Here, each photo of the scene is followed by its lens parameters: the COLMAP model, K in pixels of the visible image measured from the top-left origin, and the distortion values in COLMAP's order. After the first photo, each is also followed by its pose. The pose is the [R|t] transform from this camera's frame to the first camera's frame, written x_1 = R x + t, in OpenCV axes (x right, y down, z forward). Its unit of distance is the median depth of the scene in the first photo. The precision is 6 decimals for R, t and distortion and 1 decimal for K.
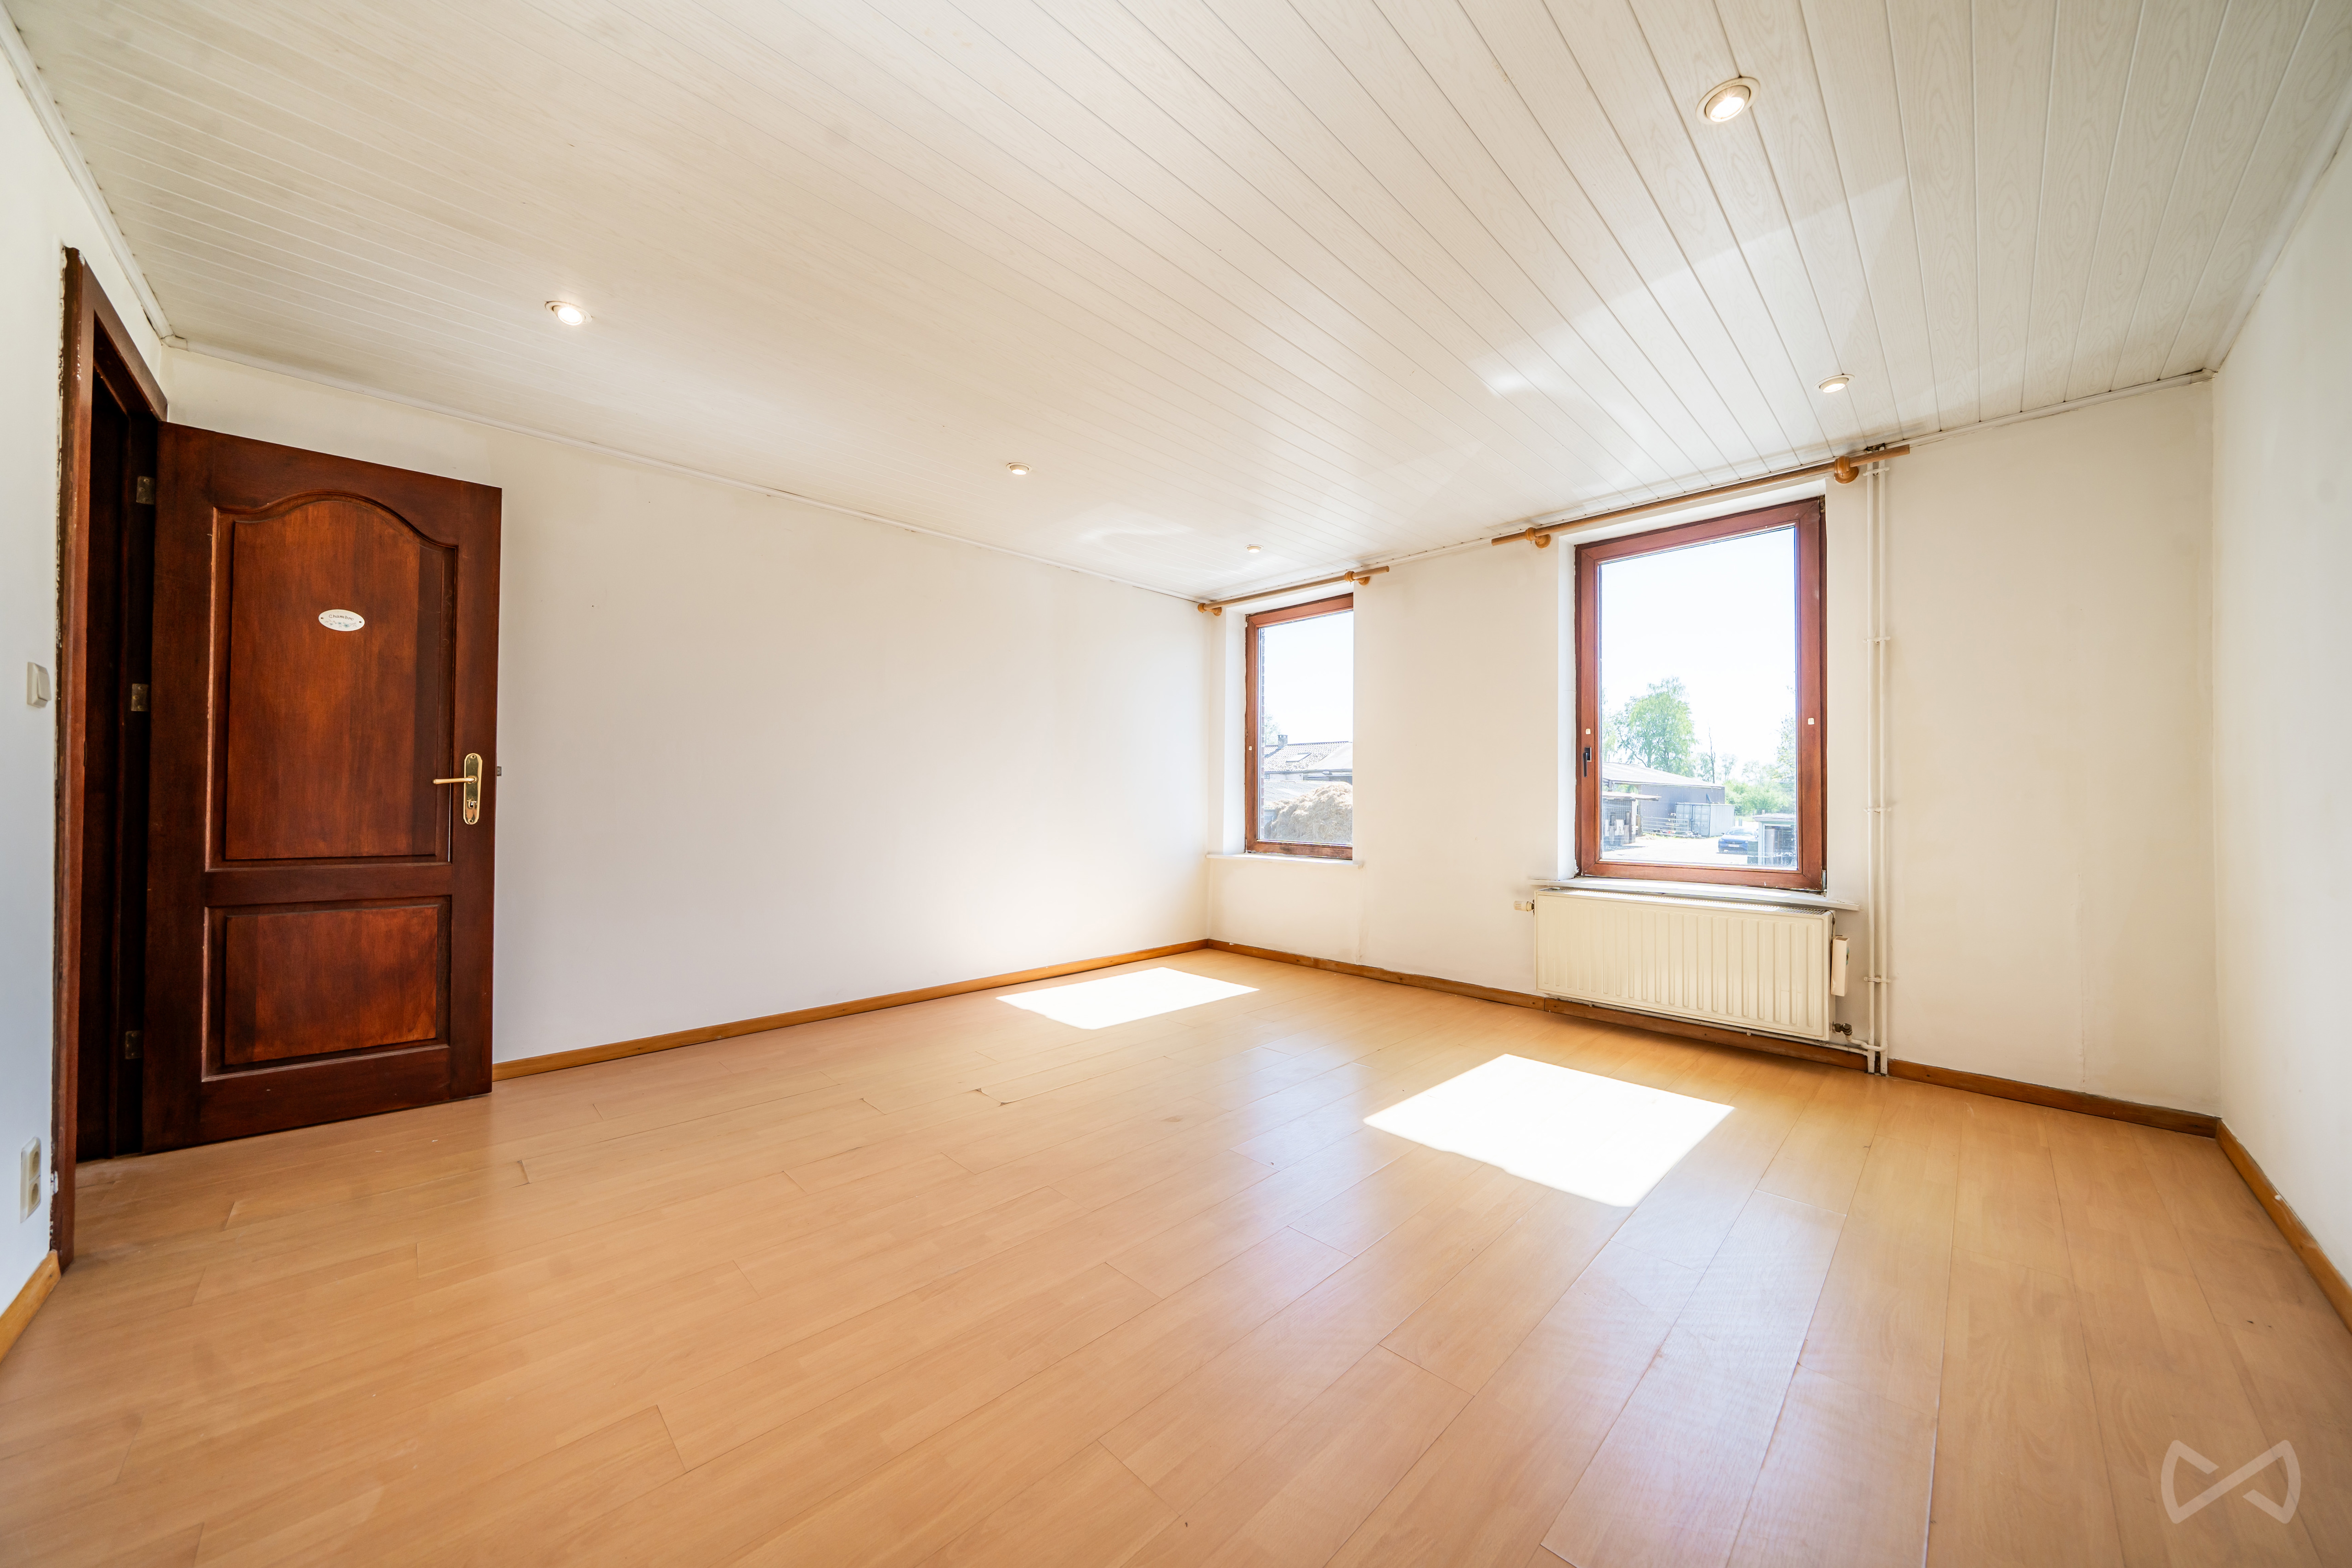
lens RADIAL K [[802.4, 0, 1190.7], [0, 802.4, 787.6], [0, 0, 1]] dist [0.007214, 0.000048]
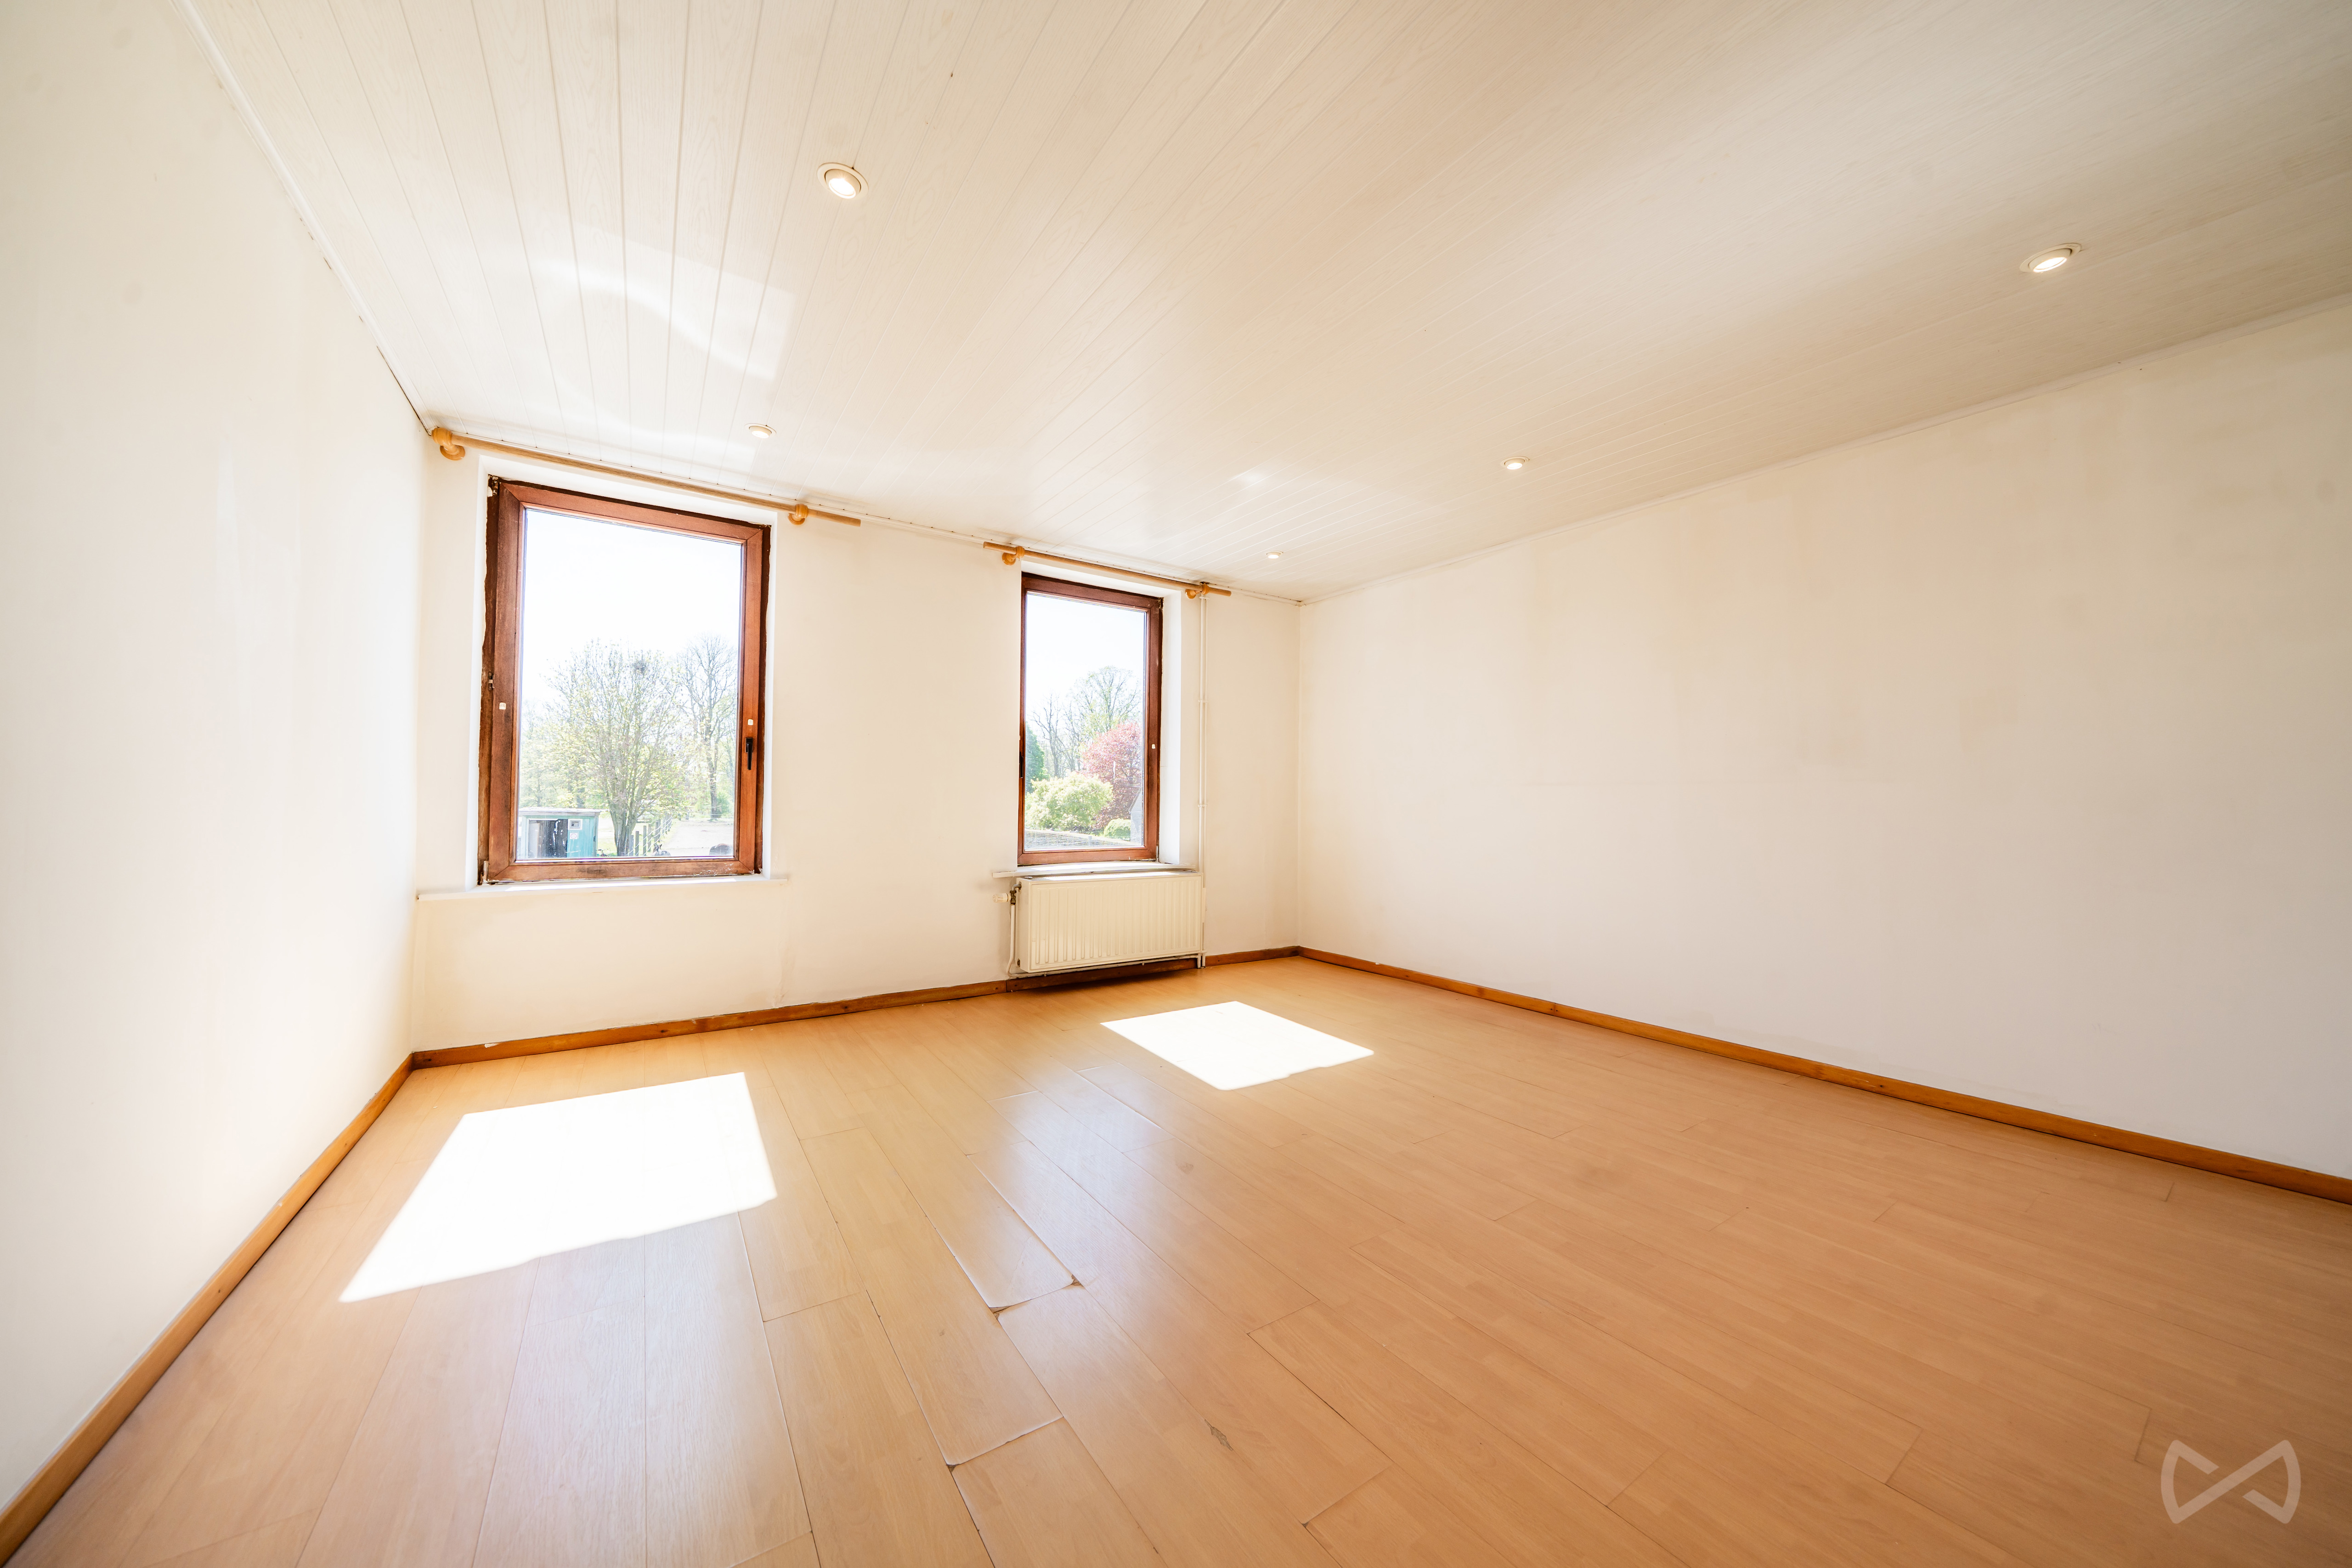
lens RADIAL K [[801.7, 0, 1193.8], [0, 801.7, 792.6], [0, 0, 1]] dist [-0.004231, 0.000312]
pose [[0.183994, 0.007966, 0.982895, -0.565996], [-0.022938, 0.999730, -0.003809, 0.006605], [-0.982660, -0.021845, 0.184127, 0.542877]]
